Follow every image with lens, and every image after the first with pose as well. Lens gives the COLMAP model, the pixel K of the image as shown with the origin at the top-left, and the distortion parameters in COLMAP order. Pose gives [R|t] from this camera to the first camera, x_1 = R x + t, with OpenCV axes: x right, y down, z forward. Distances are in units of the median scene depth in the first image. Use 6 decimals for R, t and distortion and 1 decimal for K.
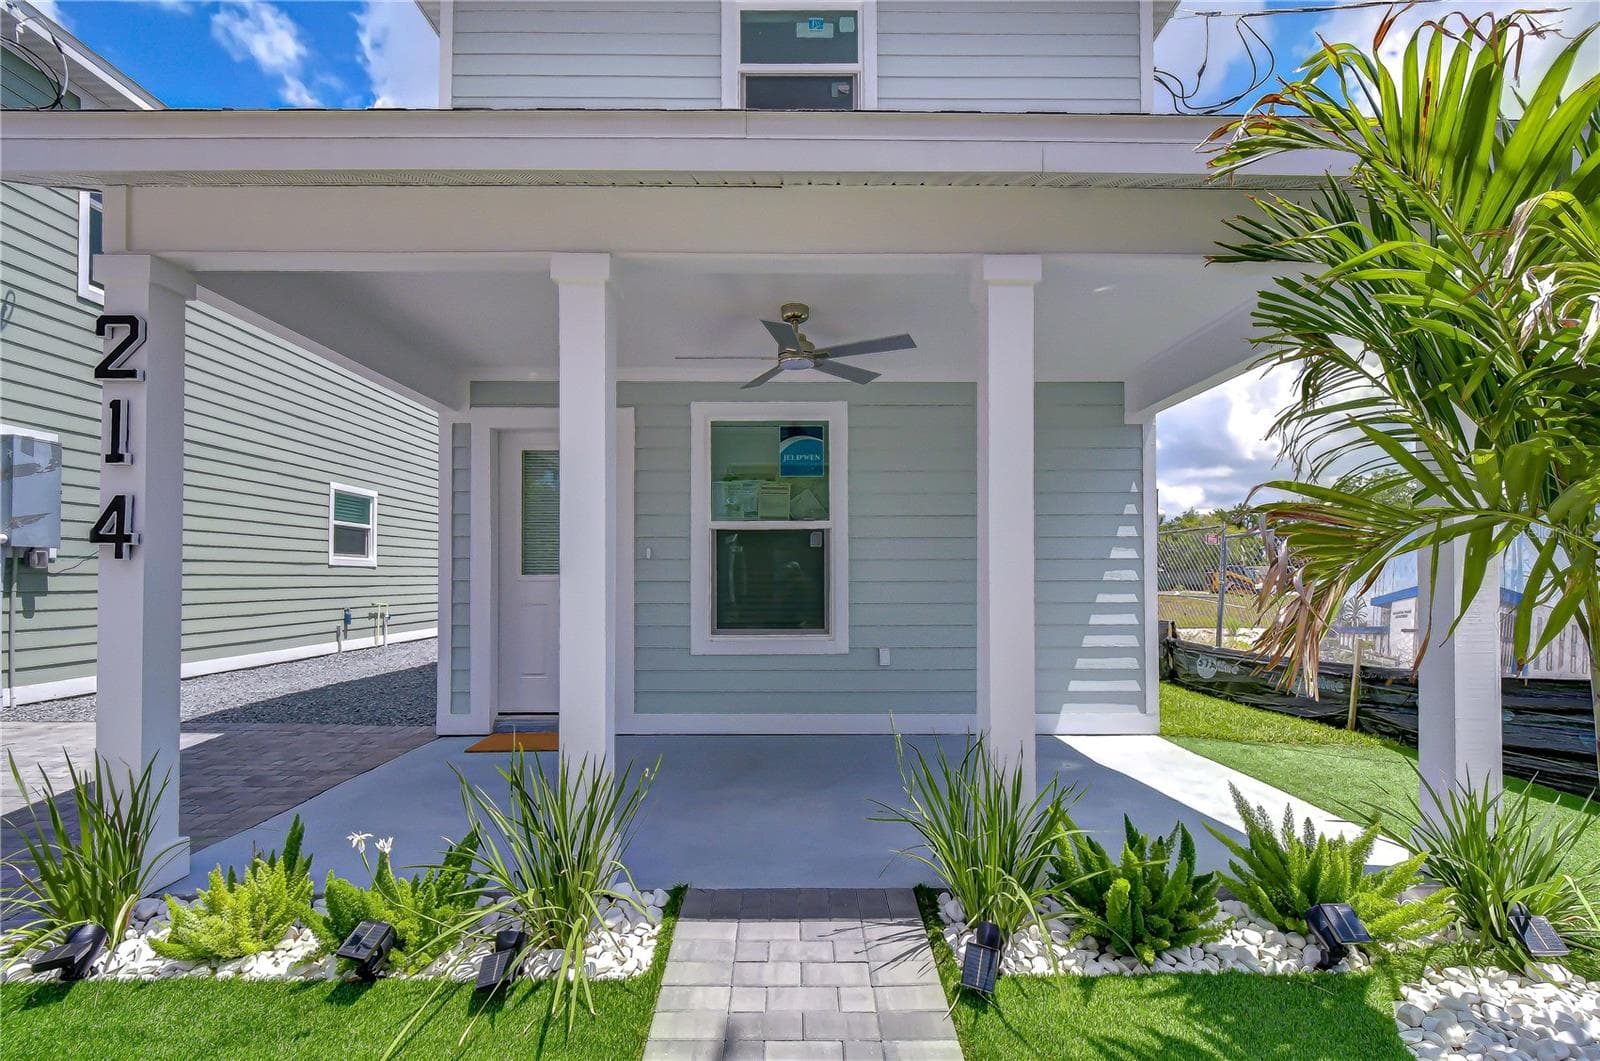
lens RADIAL K [[704.7, 0, 808.3], [0, 704.7, 557.7], [0, 0, 1]] dist [0.001875, 0.000372]
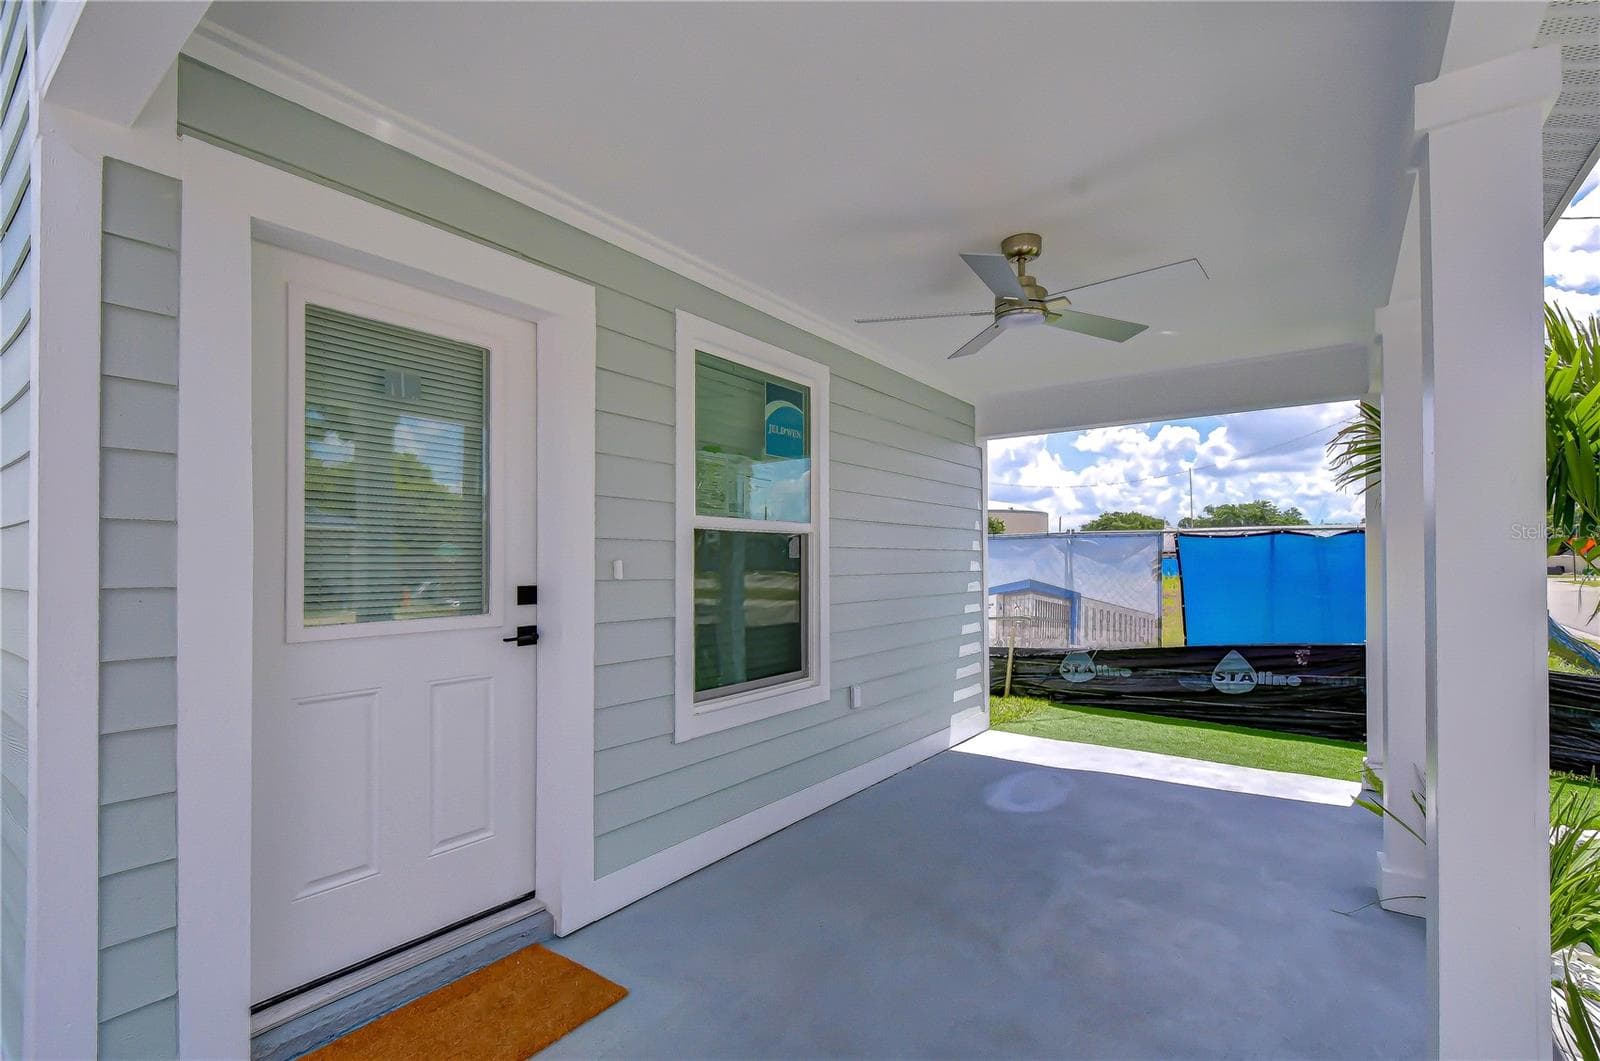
lens RADIAL K [[704.7, 0, 808.3], [0, 704.7, 557.7], [0, 0, 1]] dist [0.001875, 0.000372]
pose [[0.596777, 0.004710, 0.802393, -0.565344], [-0.000141, 0.999983, -0.005764, -0.011875], [-0.802407, 0.003327, 0.596768, 0.566561]]
